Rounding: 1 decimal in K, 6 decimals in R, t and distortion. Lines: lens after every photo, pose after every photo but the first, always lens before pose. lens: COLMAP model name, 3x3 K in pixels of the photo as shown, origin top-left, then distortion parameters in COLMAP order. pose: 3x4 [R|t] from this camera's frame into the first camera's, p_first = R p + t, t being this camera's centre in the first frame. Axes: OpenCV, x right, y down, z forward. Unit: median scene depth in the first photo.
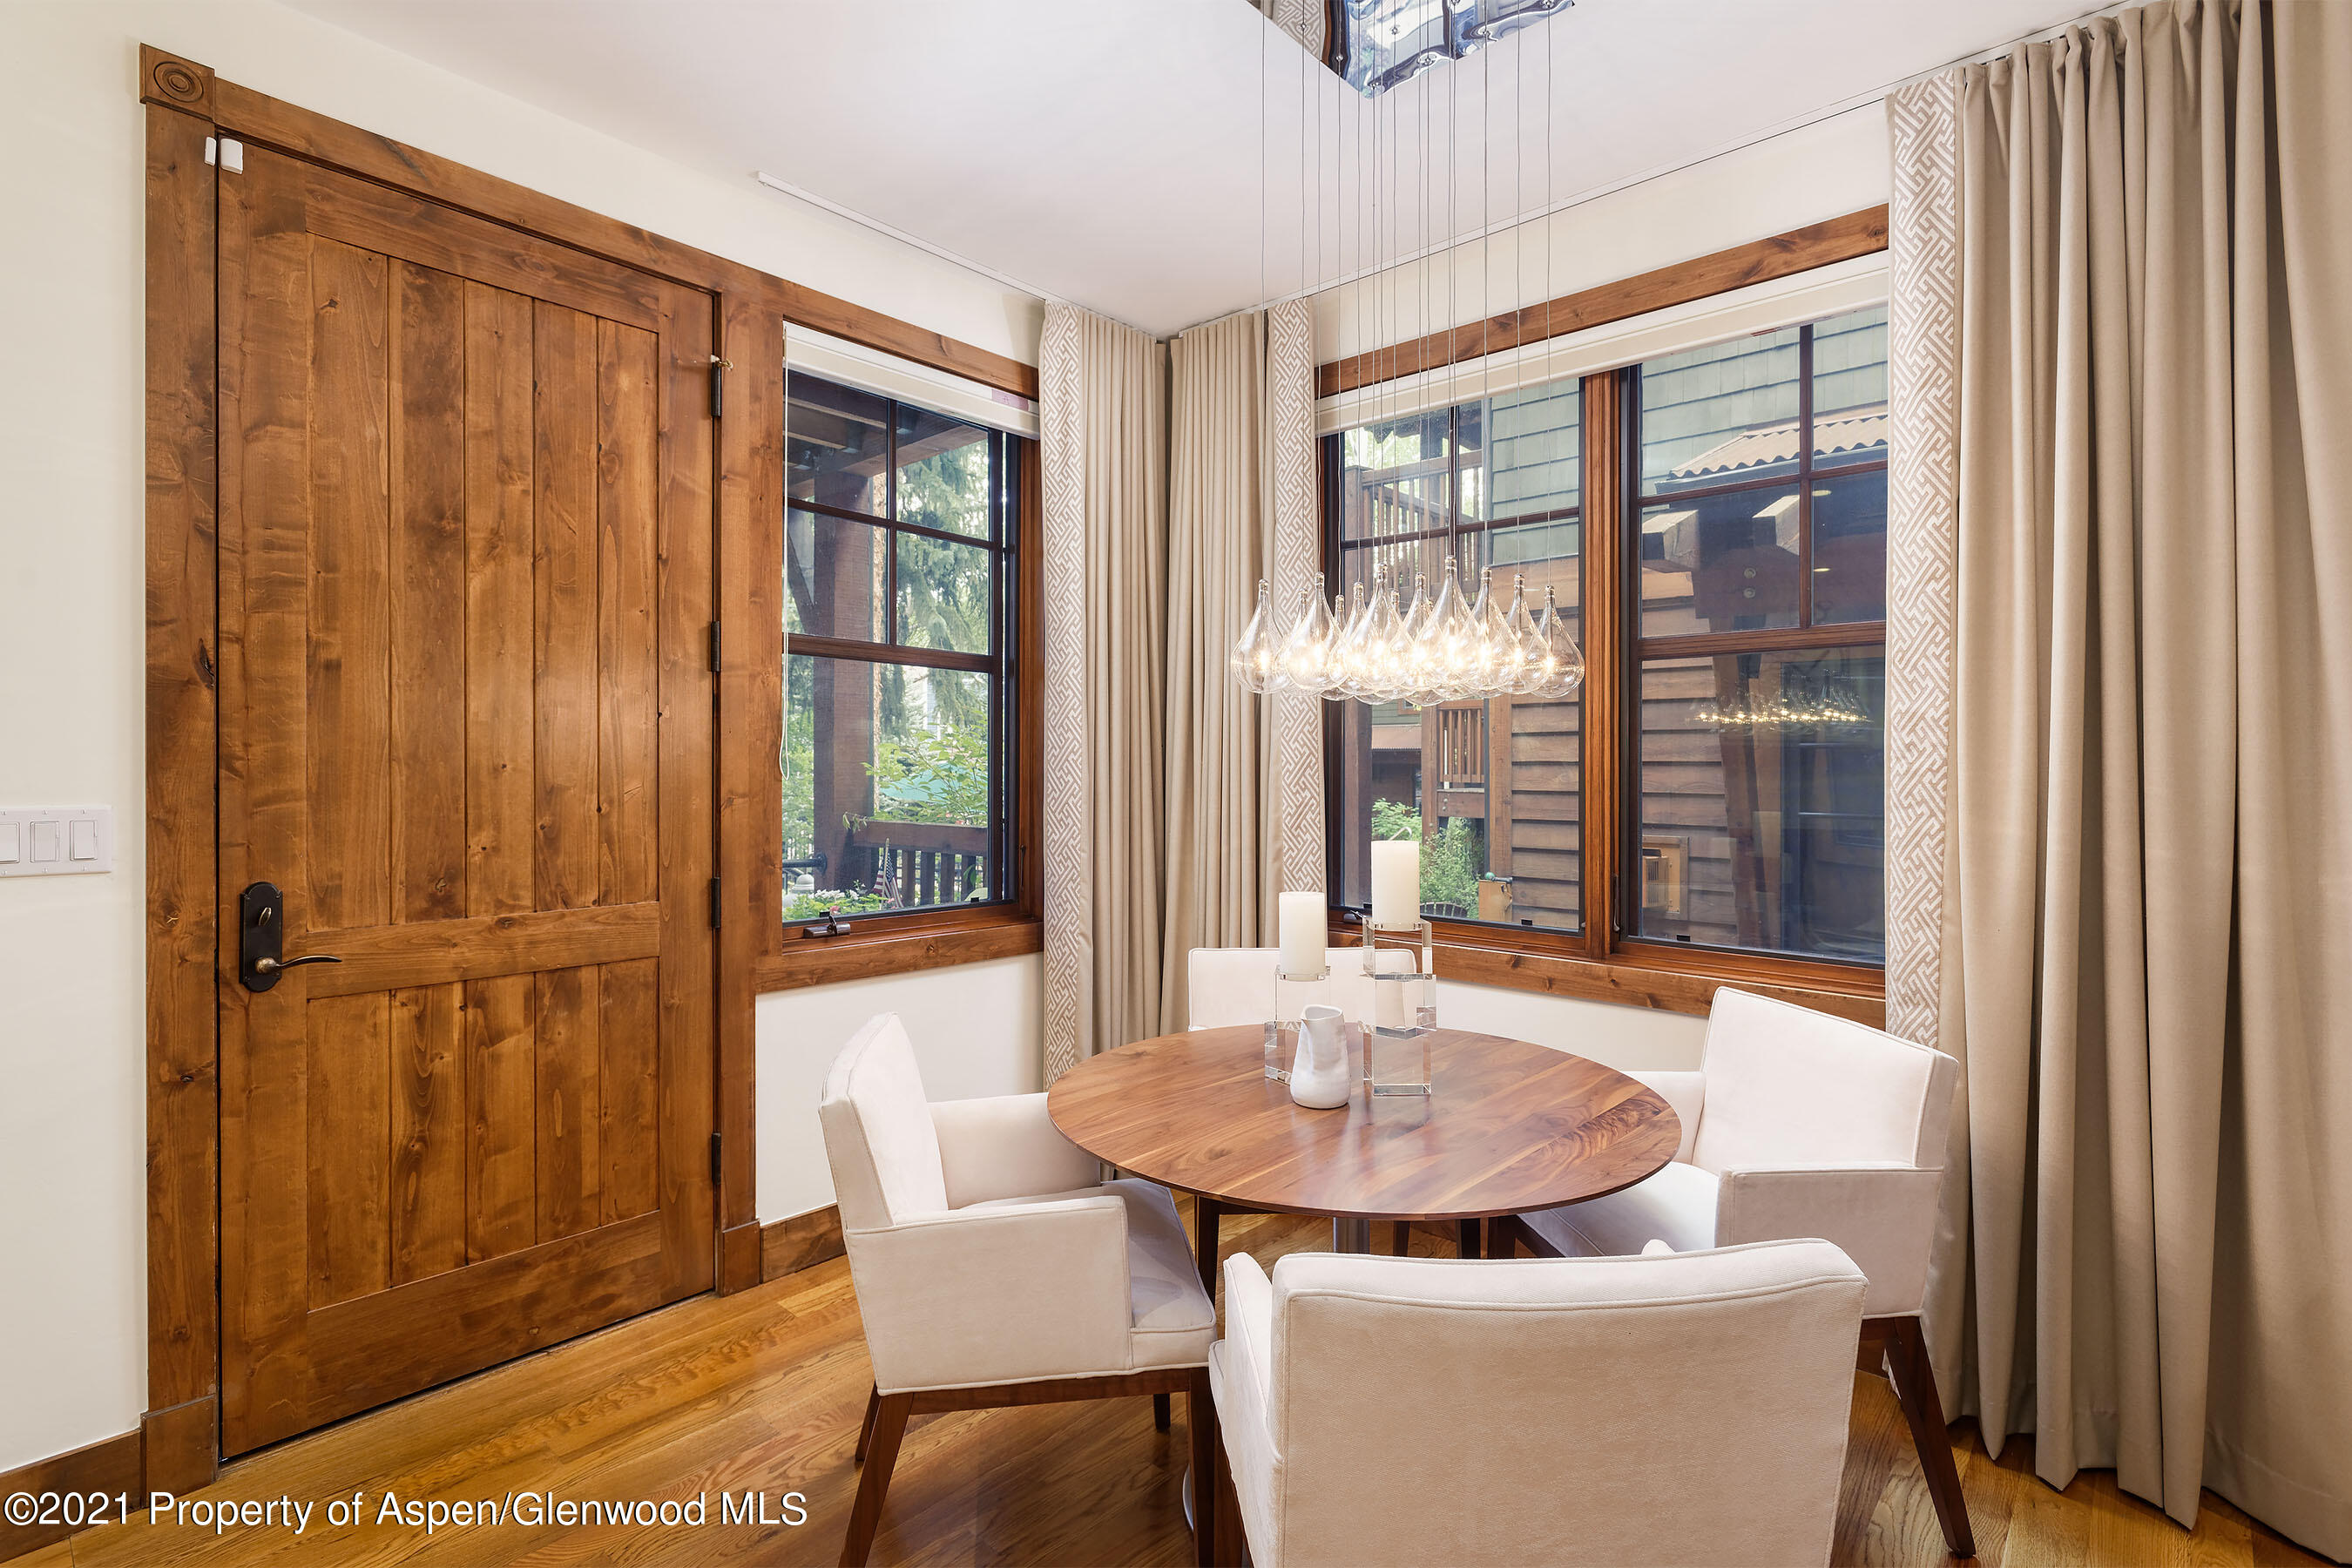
lens RADIAL K [[1145.5, 0, 1184.0], [0, 1145.5, 743.3], [0, 0, 1]] dist [-0.001796, 0.003671]
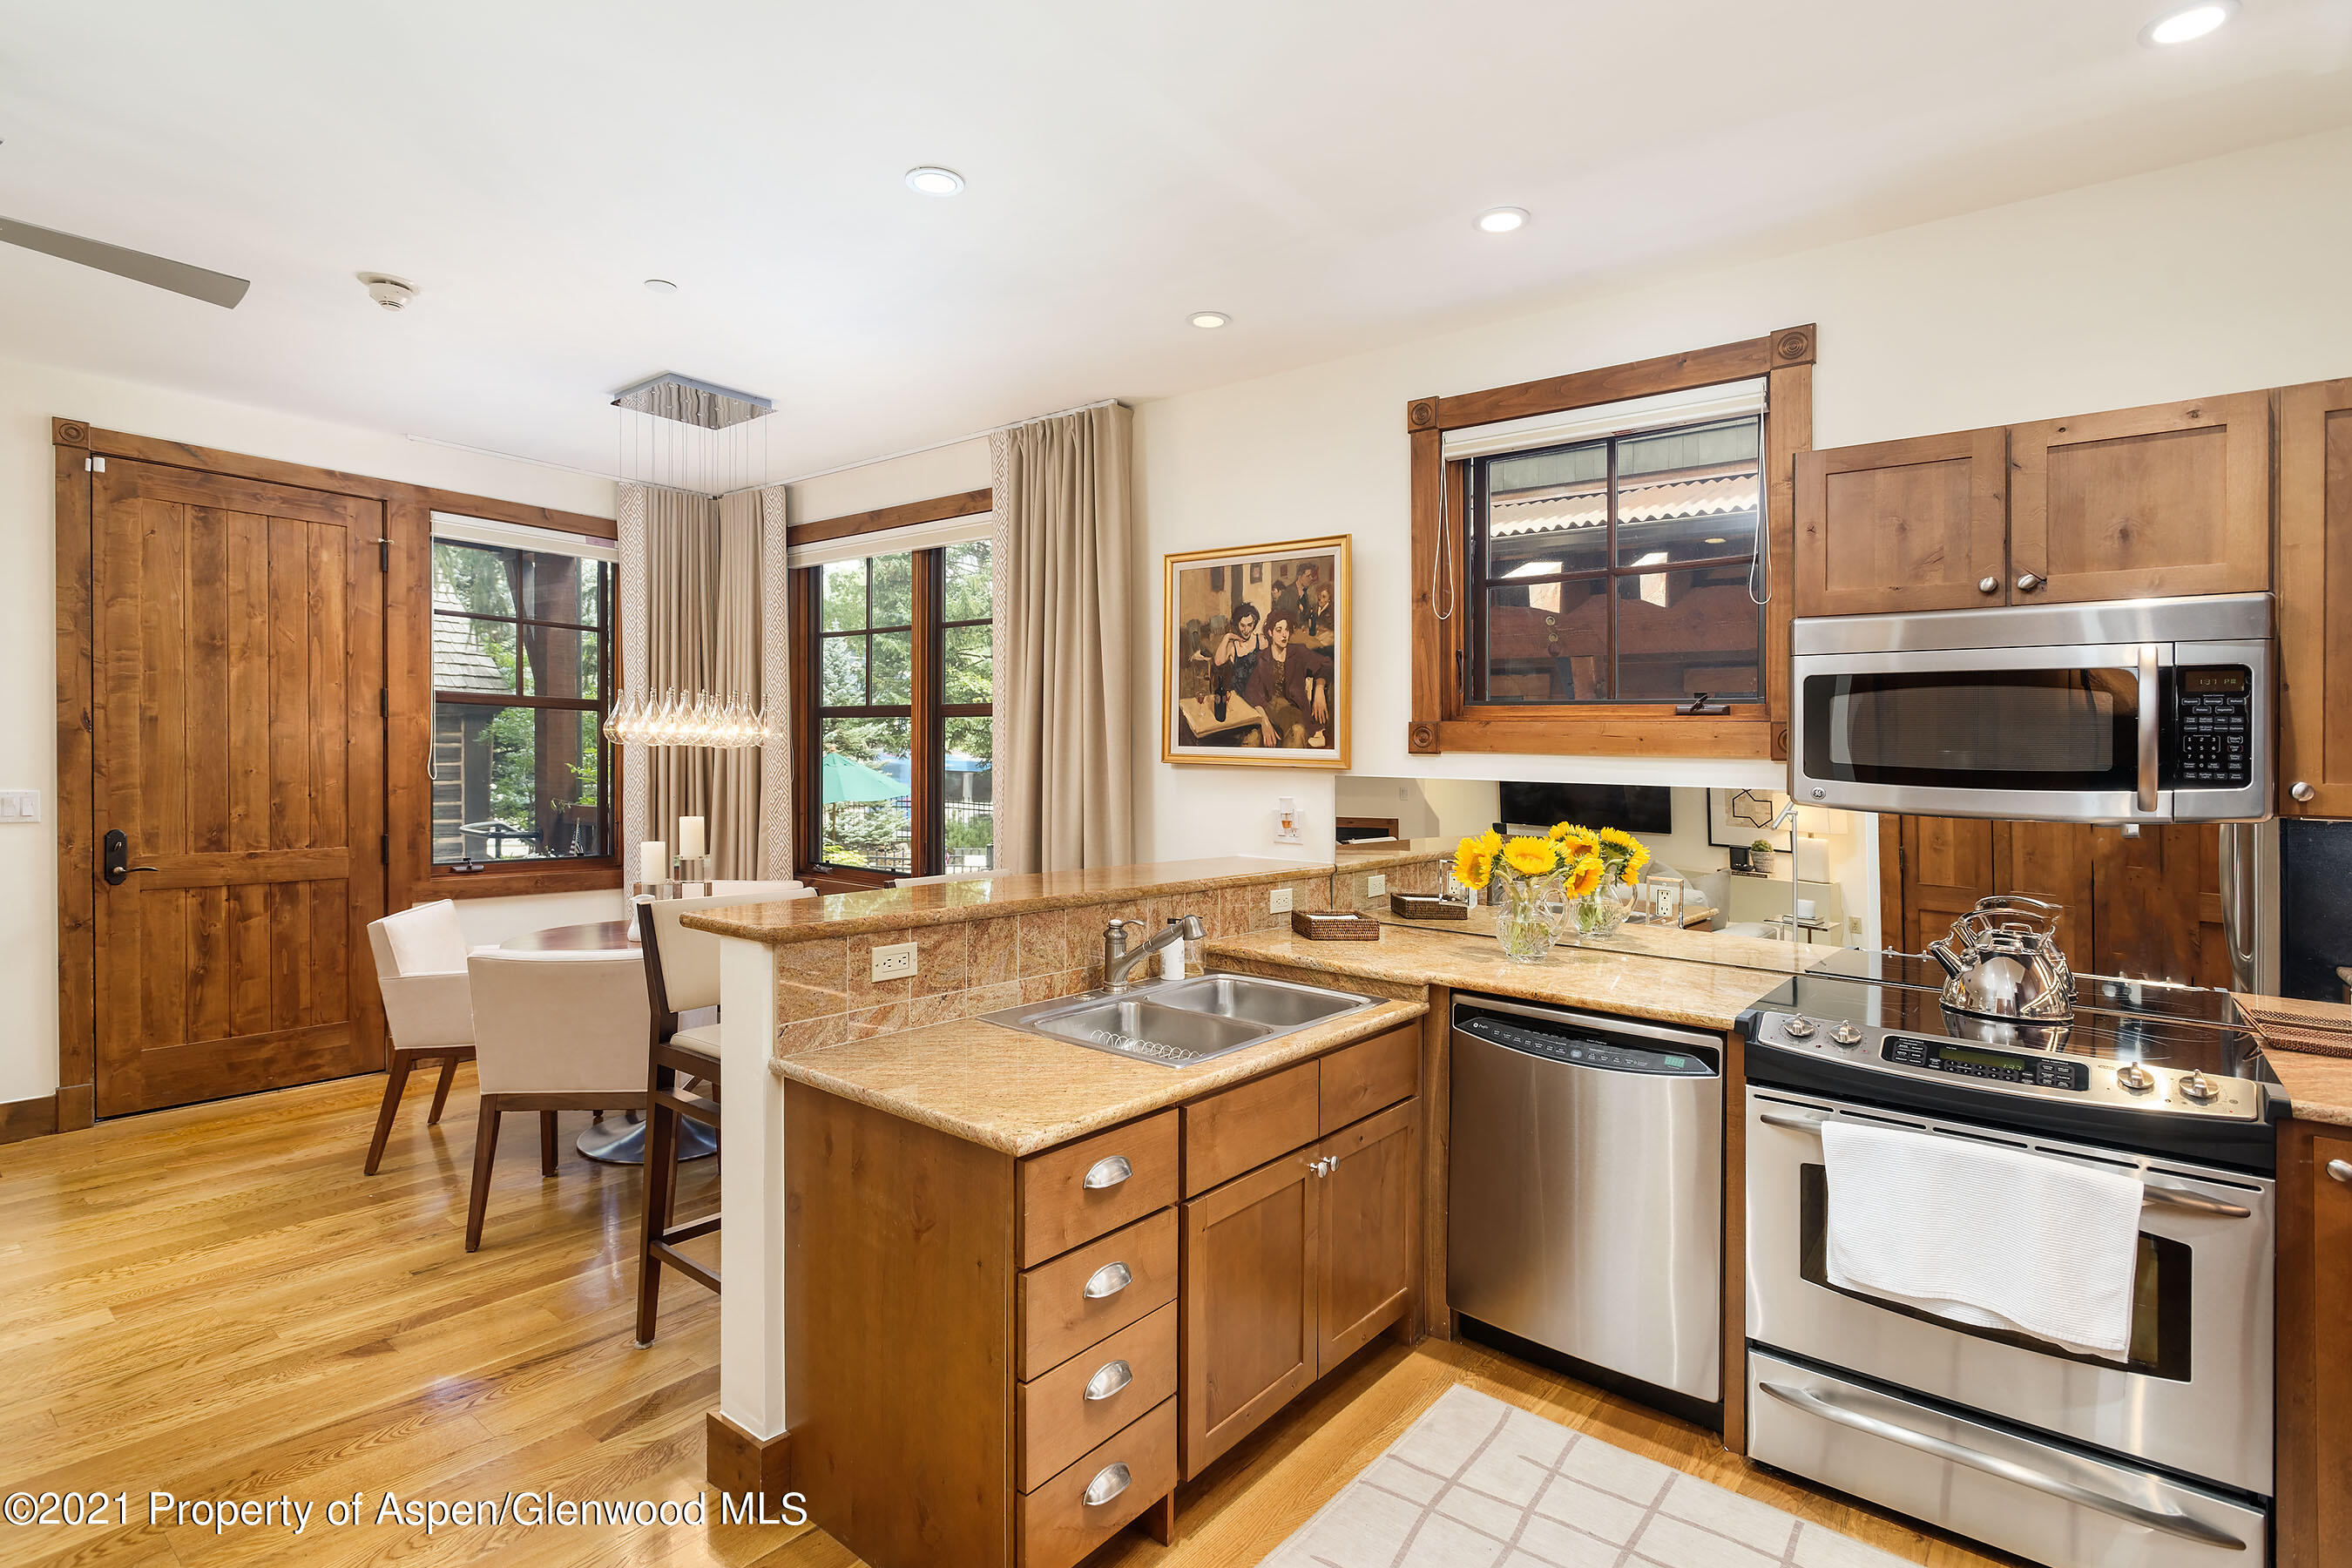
lens RADIAL K [[1145.5, 0, 1116.4], [0, 1145.5, 761.2], [0, 0, 1]] dist [-0.001796, 0.003671]
pose [[0.999040, 0.013558, 0.041664, 0.712125], [-0.014449, 0.999672, 0.021161, -0.054200], [-0.041364, -0.021742, 0.998908, -0.889983]]
